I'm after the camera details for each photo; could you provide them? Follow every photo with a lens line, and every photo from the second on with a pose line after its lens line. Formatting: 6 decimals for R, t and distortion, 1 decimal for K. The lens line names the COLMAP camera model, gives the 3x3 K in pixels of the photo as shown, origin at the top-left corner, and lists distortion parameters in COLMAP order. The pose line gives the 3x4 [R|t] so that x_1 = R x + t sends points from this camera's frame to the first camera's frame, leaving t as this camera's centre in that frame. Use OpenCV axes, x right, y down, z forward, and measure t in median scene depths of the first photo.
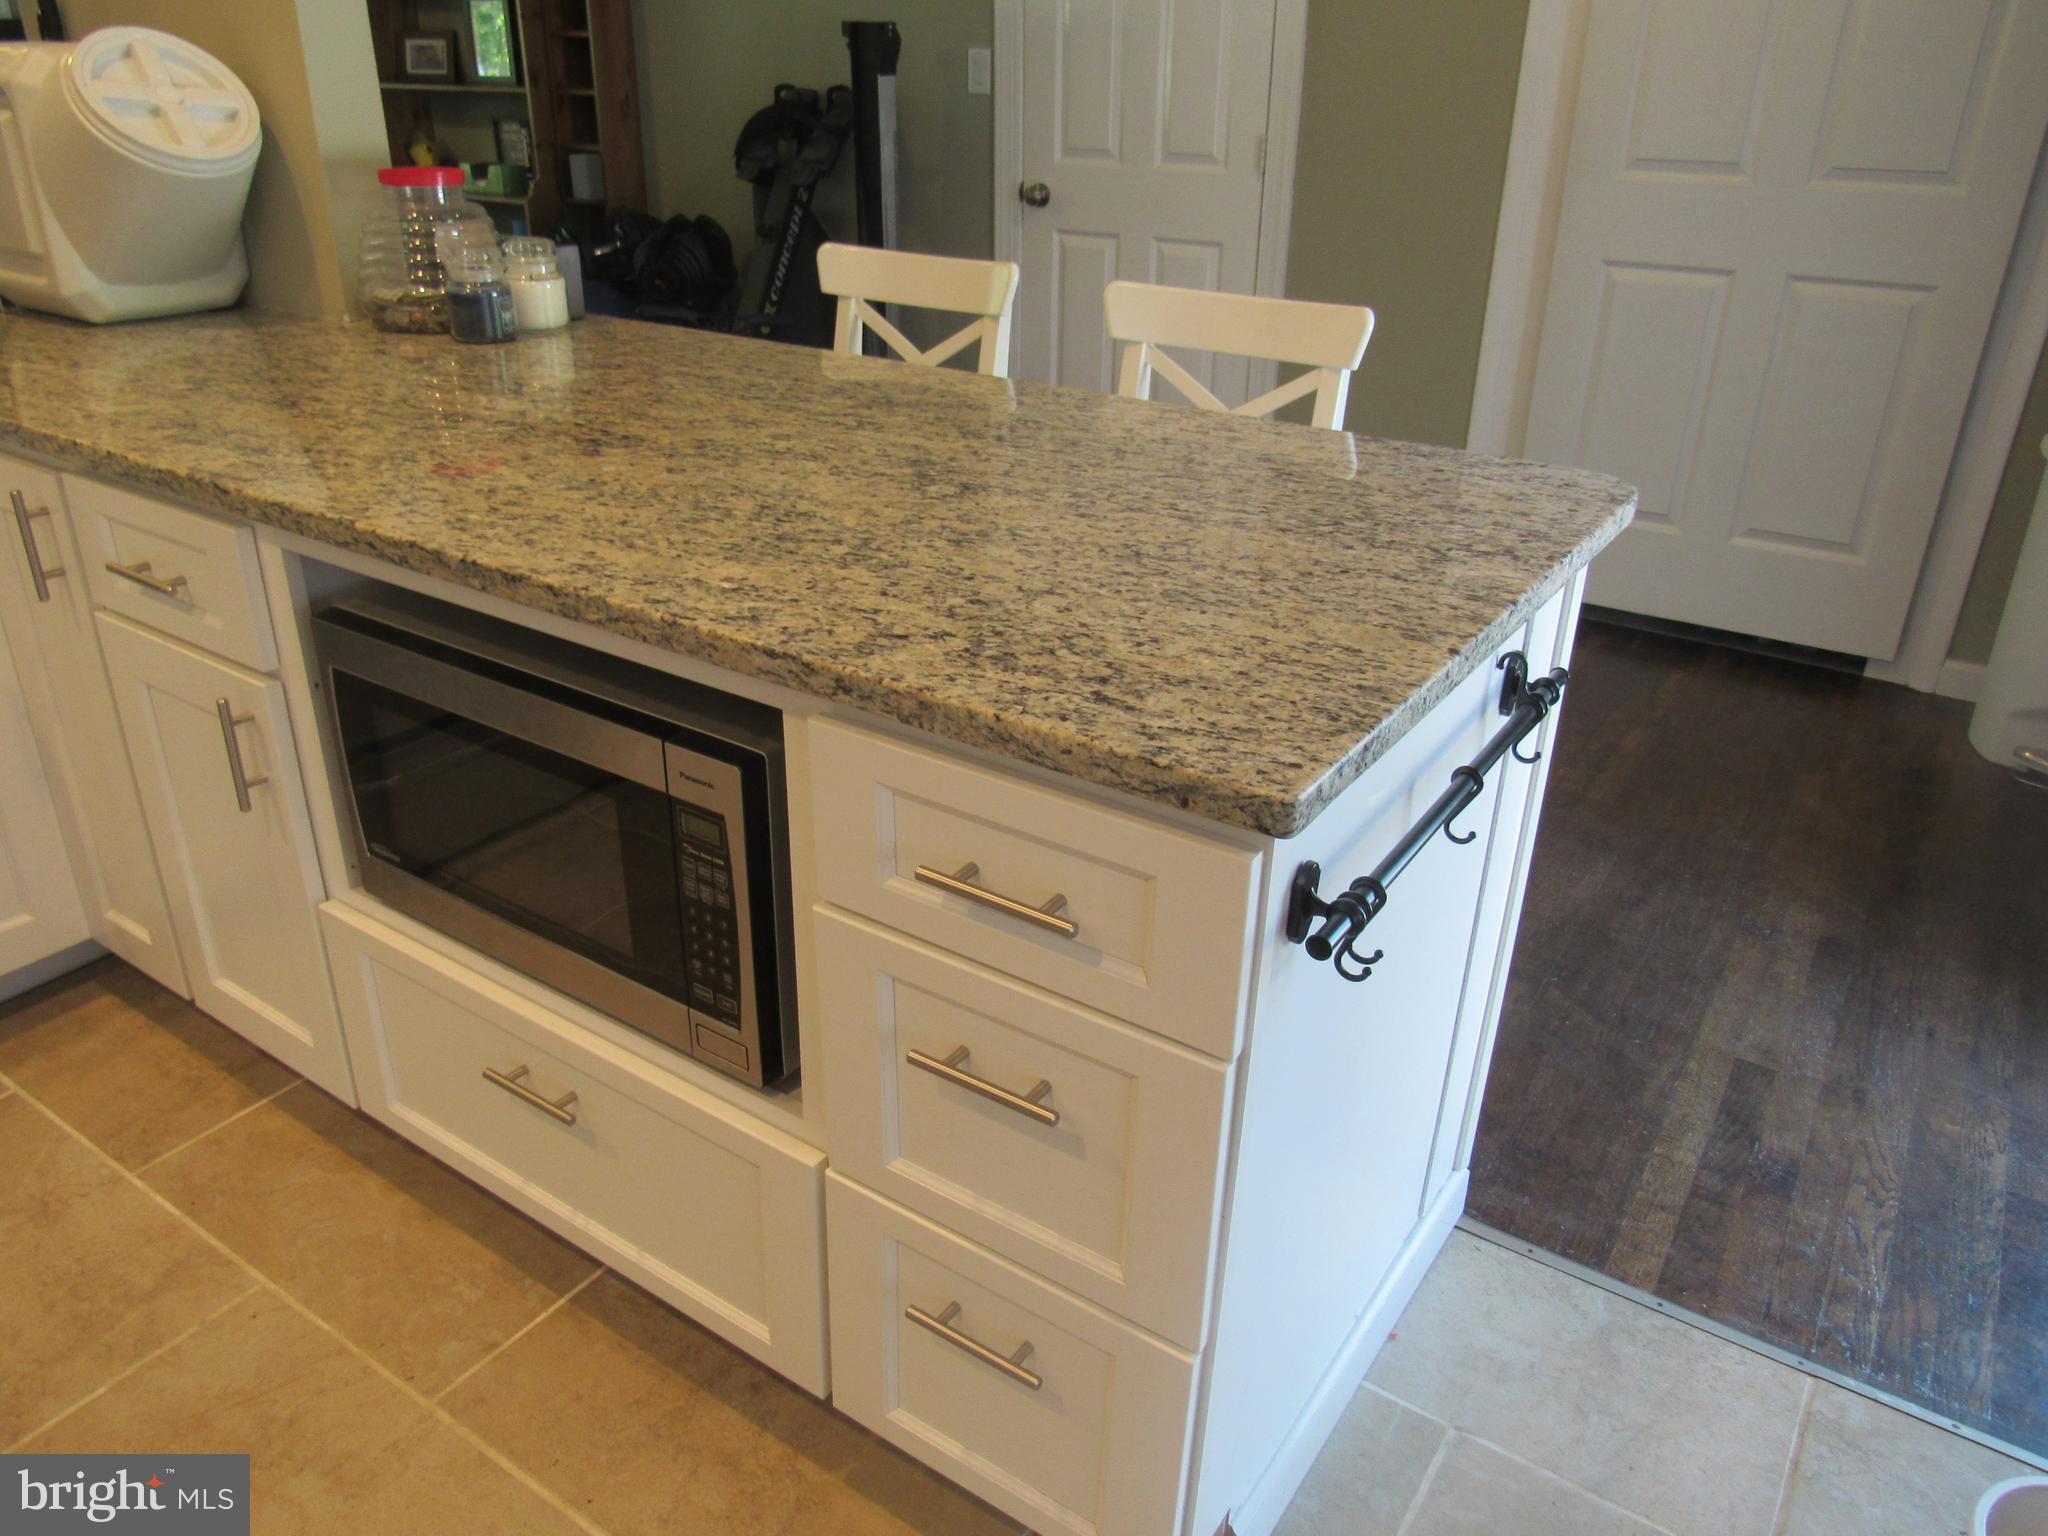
lens RADIAL K [[1461.5, 0, 1024.0], [0, 1461.5, 768.0], [0, 0, 1]] dist [-0.057218, 0.033306]
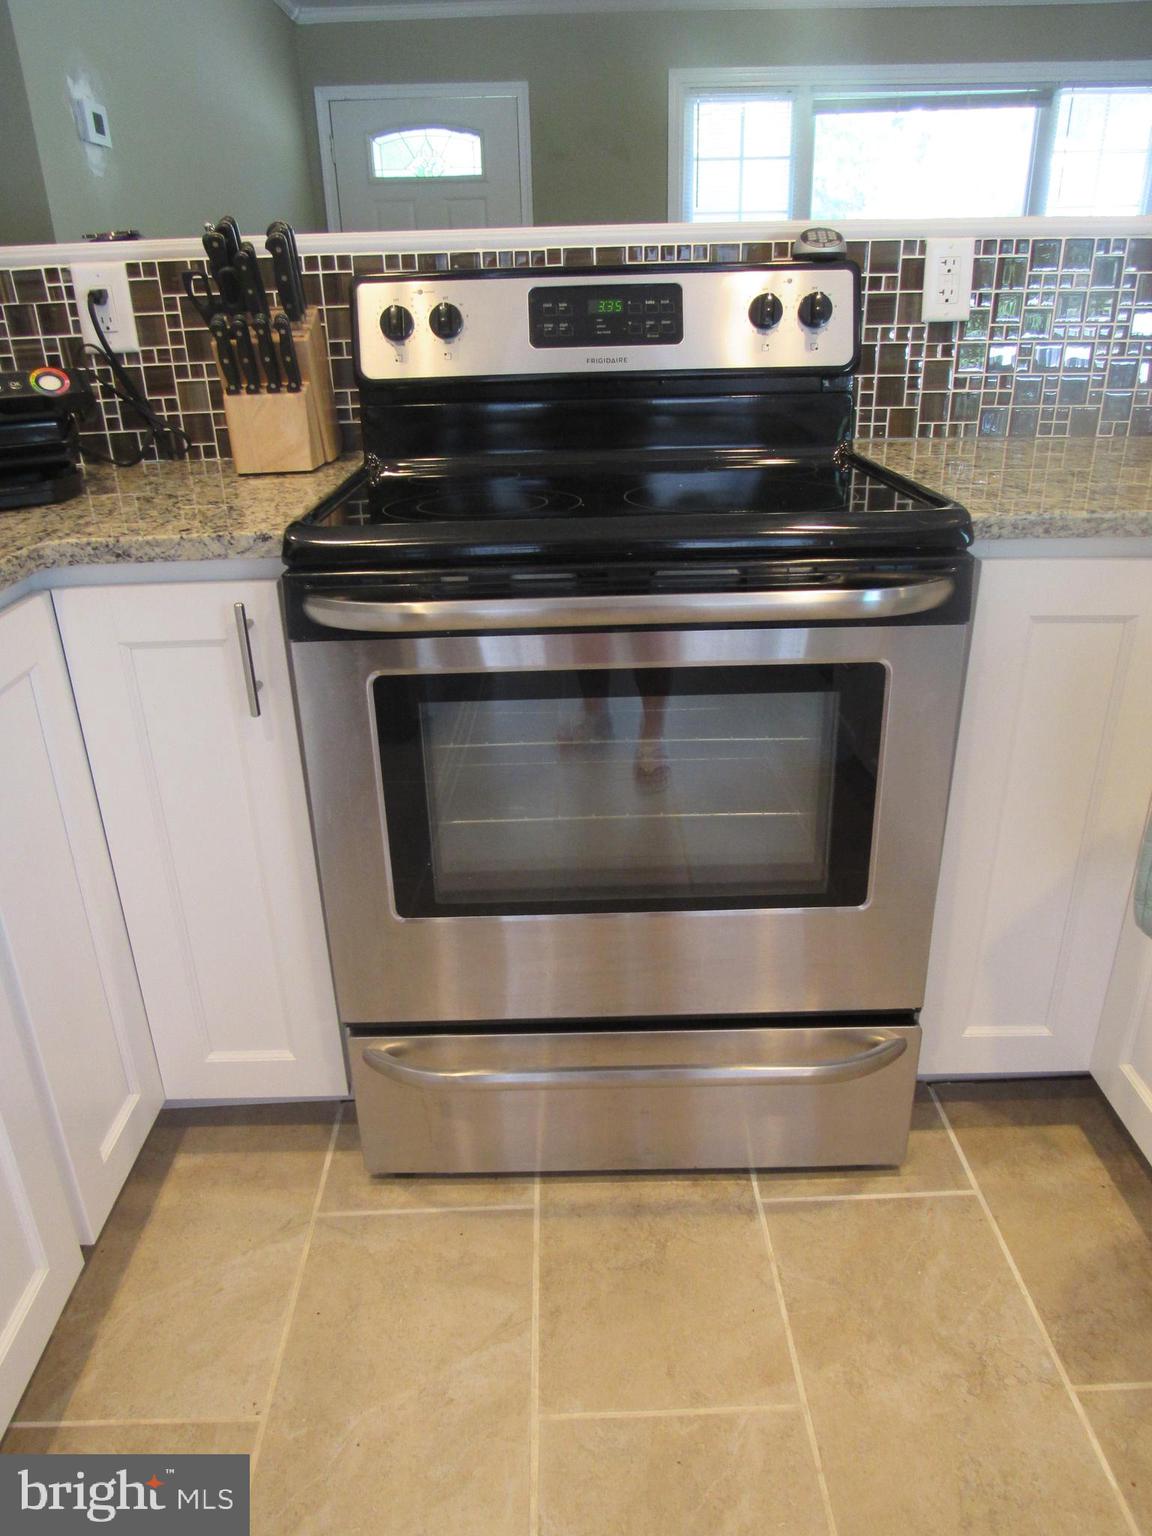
lens RADIAL K [[1096.2, 0, 585.1], [0, 1096.2, 783.5], [0, 0, 1]] dist [-0.057218, 0.033306]
pose [[0.575662, 0.303371, -0.759328, -0.557070], [-0.327871, 0.936346, 0.125528, -0.067490], [0.749075, 0.176700, 0.638485, 0.393867]]
